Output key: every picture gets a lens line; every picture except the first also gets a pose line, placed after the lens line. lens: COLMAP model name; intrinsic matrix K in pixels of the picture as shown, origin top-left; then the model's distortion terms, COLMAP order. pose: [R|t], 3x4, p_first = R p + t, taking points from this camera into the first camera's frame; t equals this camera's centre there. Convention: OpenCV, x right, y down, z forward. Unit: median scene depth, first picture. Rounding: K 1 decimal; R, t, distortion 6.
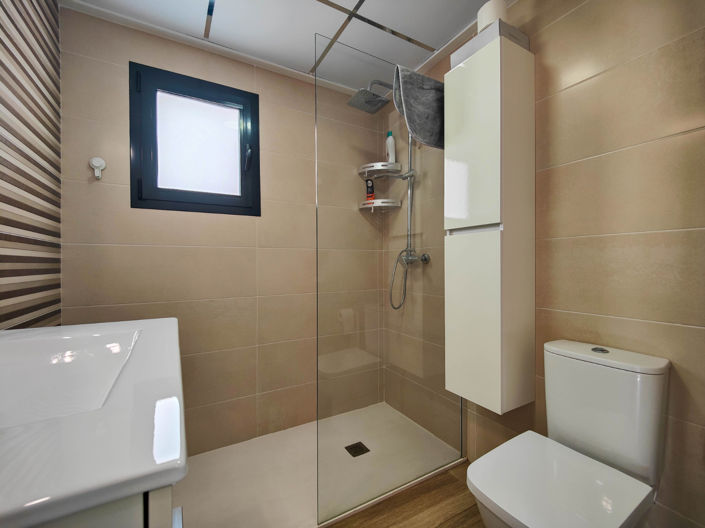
lens RADIAL K [[309.7, 0, 354.8], [0, 309.7, 264.4], [0, 0, 1]] dist [0.013668, -0.008623]
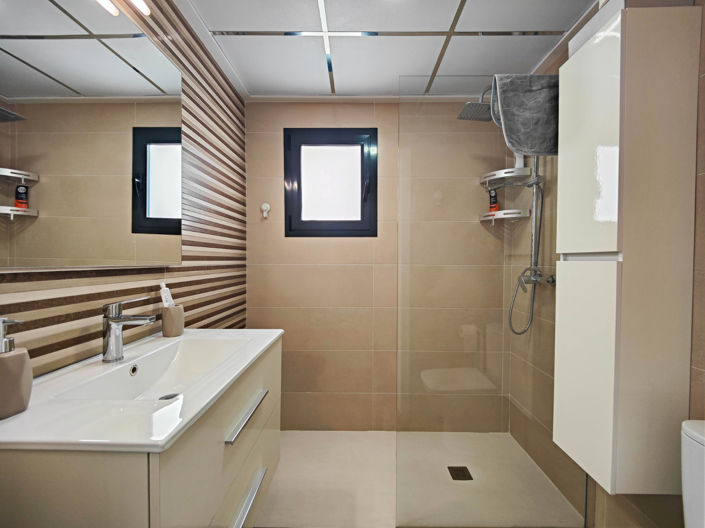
lens RADIAL K [[309.7, 0, 352.2], [0, 309.7, 264.9], [0, 0, 1]] dist [0.013668, -0.008623]
pose [[0.855411, 0.016455, -0.517688, 0.228627], [-0.007631, 0.999787, 0.019169, -0.083825], [0.517893, -0.012447, 0.855355, -0.008331]]
